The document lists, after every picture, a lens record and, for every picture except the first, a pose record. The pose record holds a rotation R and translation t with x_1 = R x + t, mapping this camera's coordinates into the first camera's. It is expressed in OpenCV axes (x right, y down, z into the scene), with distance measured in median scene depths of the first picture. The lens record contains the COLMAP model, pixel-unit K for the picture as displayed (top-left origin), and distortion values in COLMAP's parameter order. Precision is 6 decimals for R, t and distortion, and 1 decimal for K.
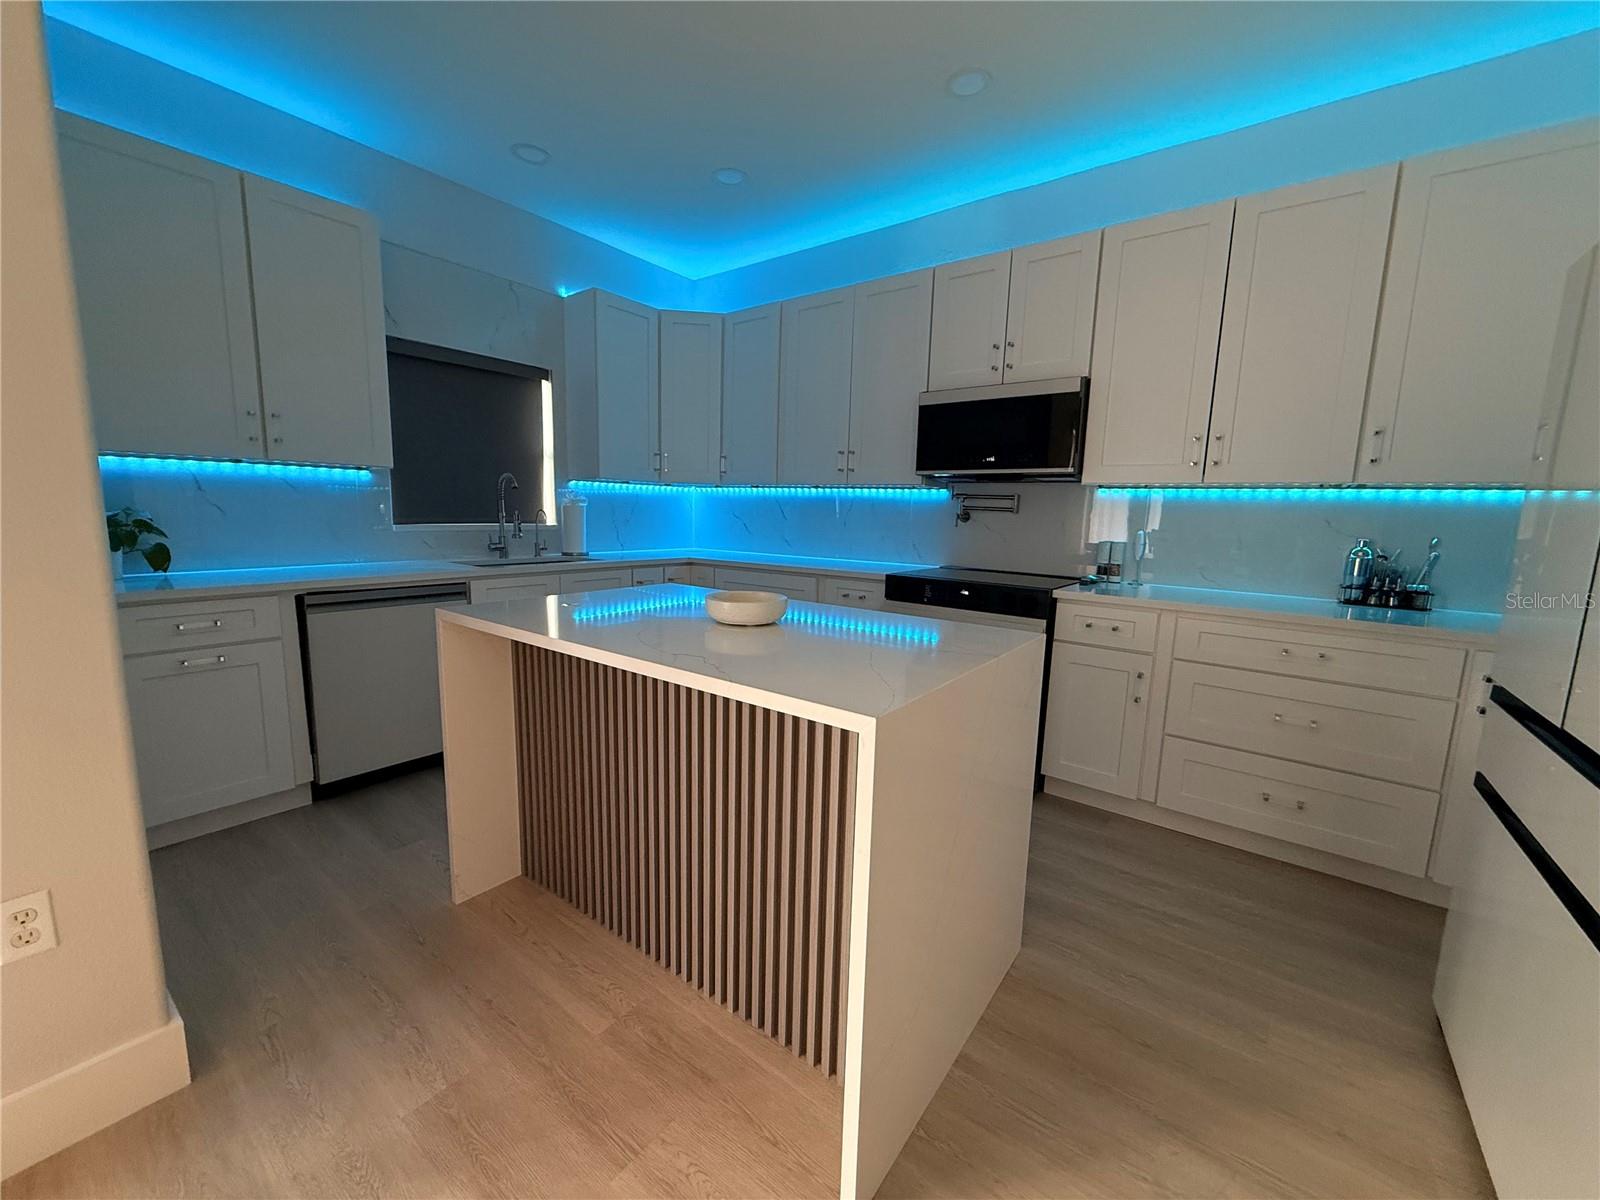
lens RADIAL K [[634.2, 0, 801.8], [0, 634.2, 593.5], [0, 0, 1]] dist [0.007426, 0.000486]
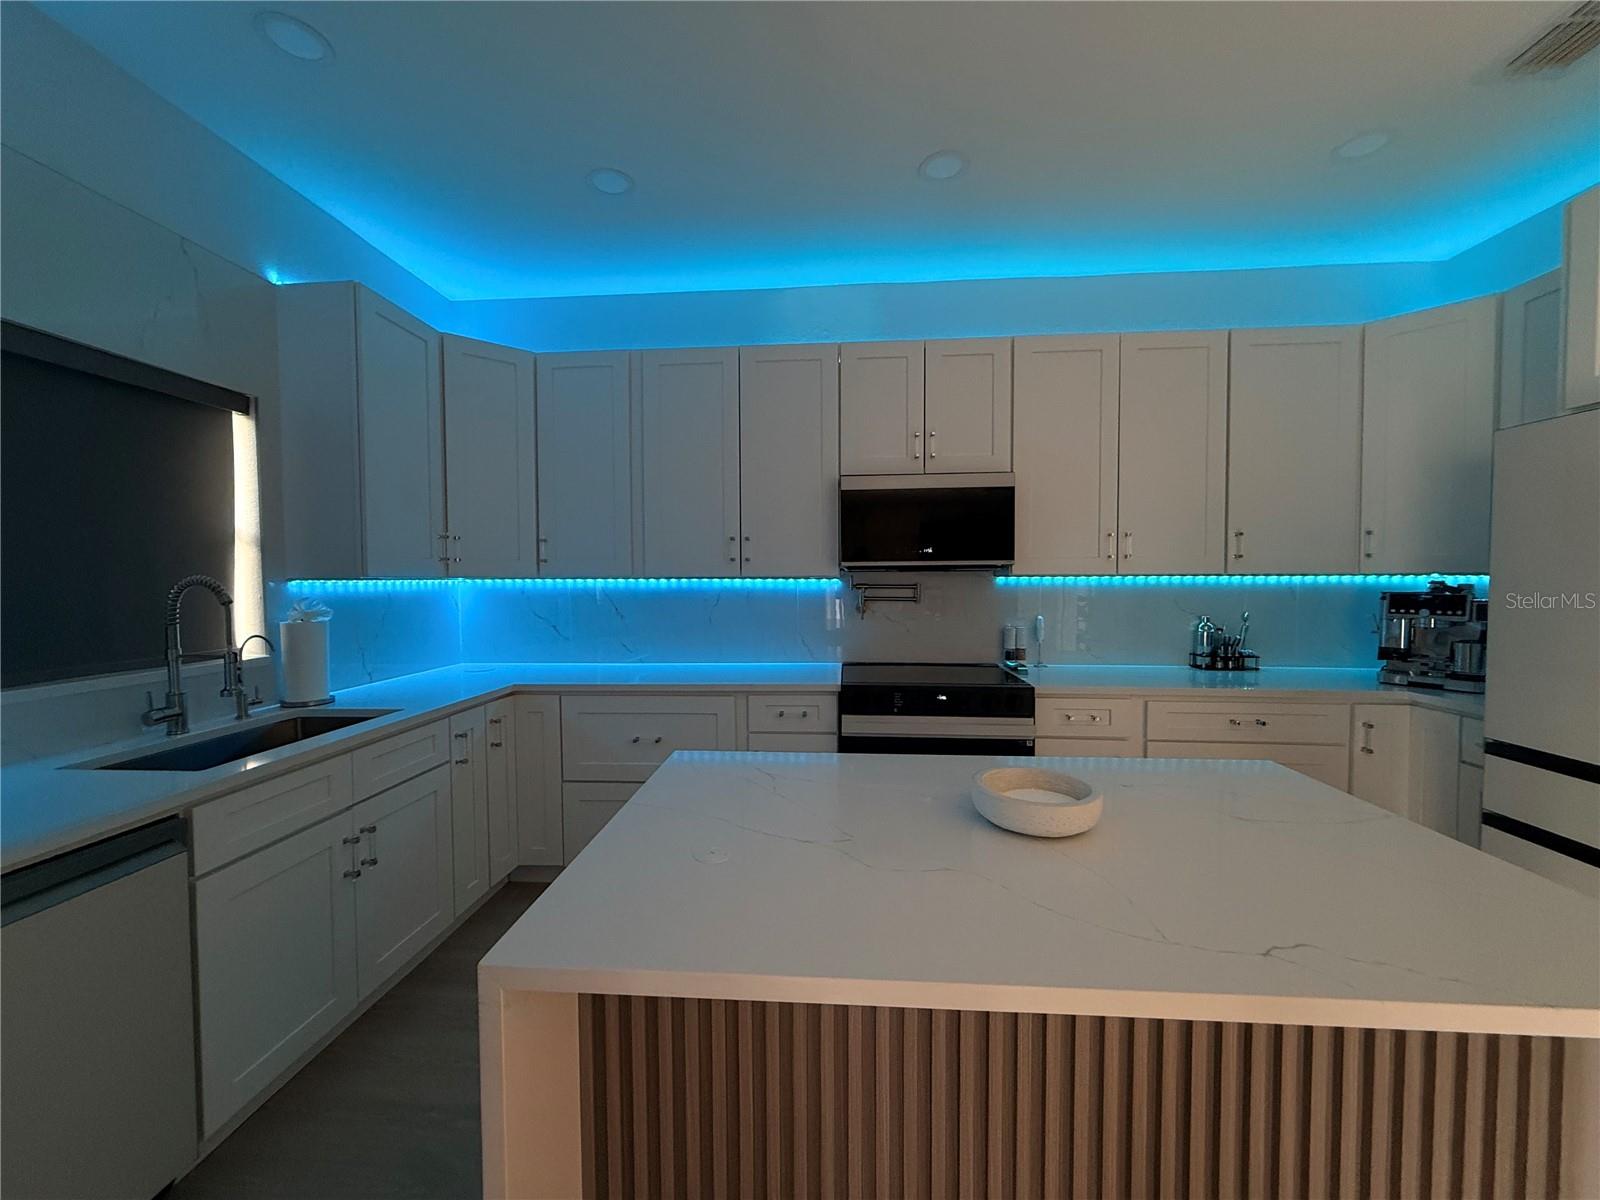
lens RADIAL K [[634.2, 0, 801.8], [0, 634.2, 593.5], [0, 0, 1]] dist [0.007426, 0.000486]
pose [[0.840058, -0.043146, 0.540778, -0.323278], [0.098704, 0.992350, -0.074155, -0.082856], [-0.533441, 0.115672, 0.837891, 0.272379]]
